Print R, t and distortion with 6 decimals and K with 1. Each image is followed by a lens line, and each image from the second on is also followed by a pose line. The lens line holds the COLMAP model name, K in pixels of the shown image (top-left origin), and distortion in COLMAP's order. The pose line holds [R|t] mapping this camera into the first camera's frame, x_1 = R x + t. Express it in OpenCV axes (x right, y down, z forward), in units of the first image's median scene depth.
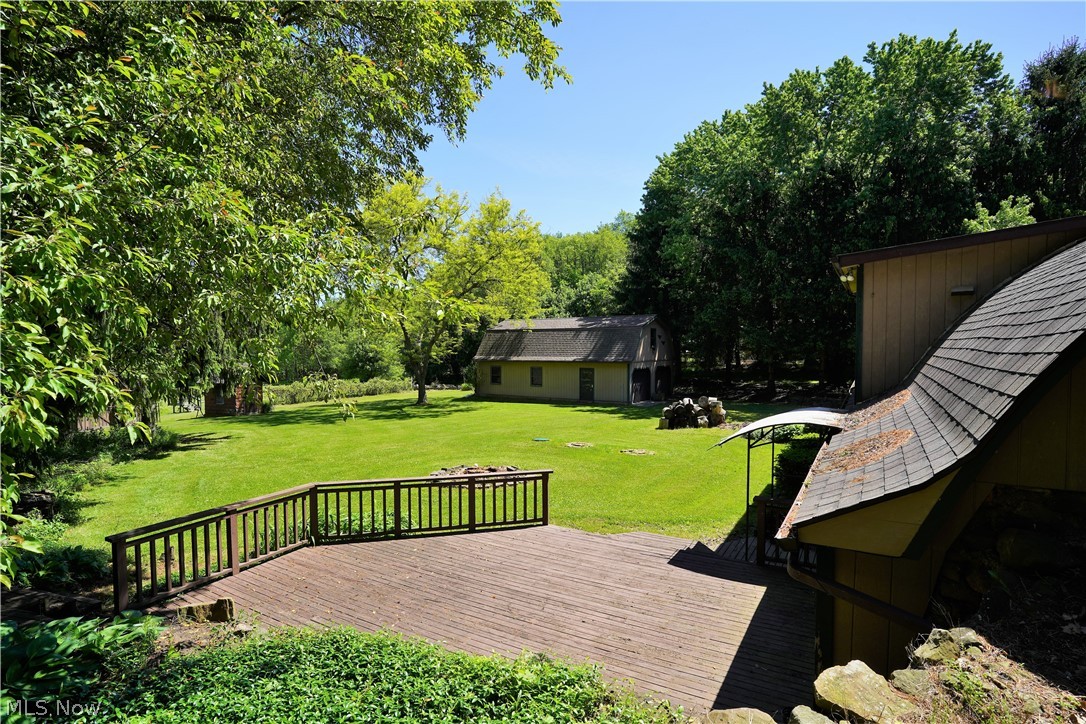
lens RADIAL K [[566.7, 0, 543.0], [0, 566.7, 362.0], [0, 0, 1]] dist [-0.075650, 0.042090]
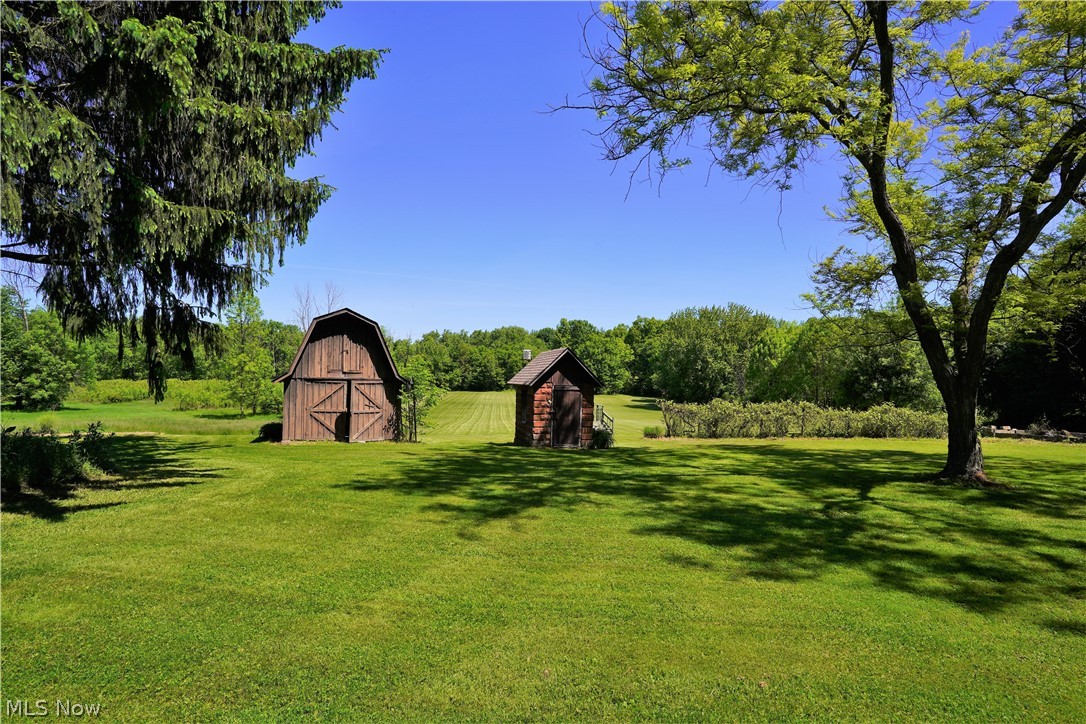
lens RADIAL K [[566.7, 0, 543.0], [0, 566.7, 362.0], [0, 0, 1]] dist [-0.075650, 0.042090]
pose [[0.592243, -0.002113, -0.805757, -0.178573], [-0.047975, 0.998130, -0.037880, 0.055033], [0.804330, 0.061091, 0.591034, 1.025701]]
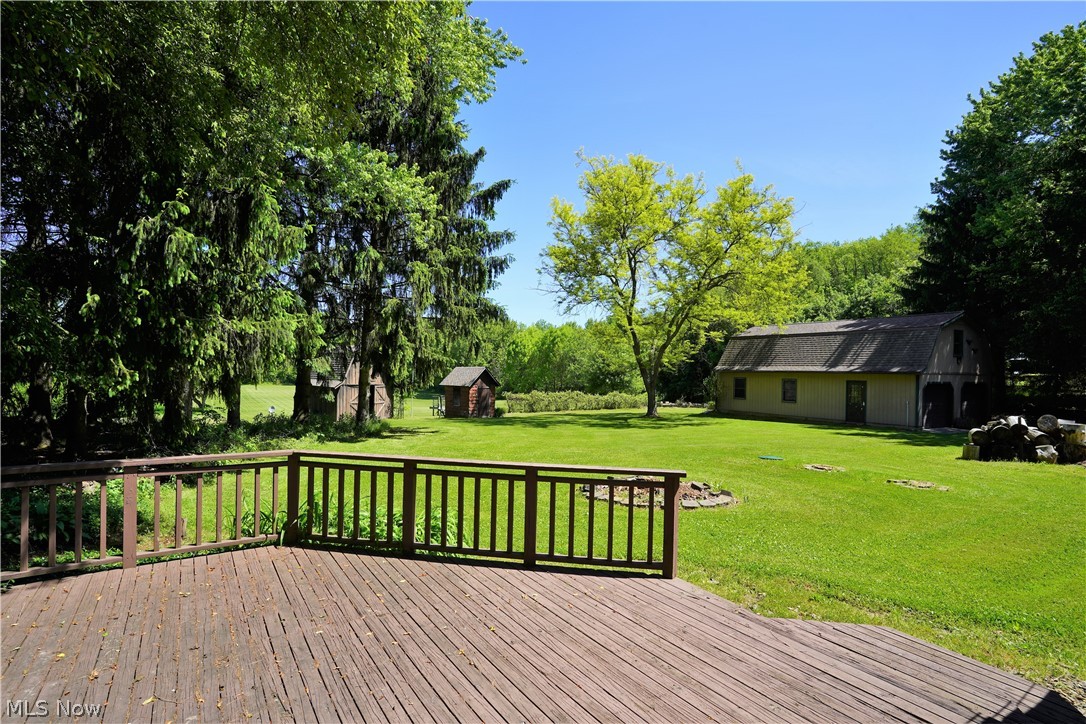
lens RADIAL K [[566.7, 0, 543.0], [0, 566.7, 362.0], [0, 0, 1]] dist [-0.075650, 0.042090]
pose [[0.894748, 0.013046, -0.446381, 0.048684], [-0.033785, 0.998686, -0.038532, 0.044541], [0.445291, 0.049557, 0.894013, 0.185201]]
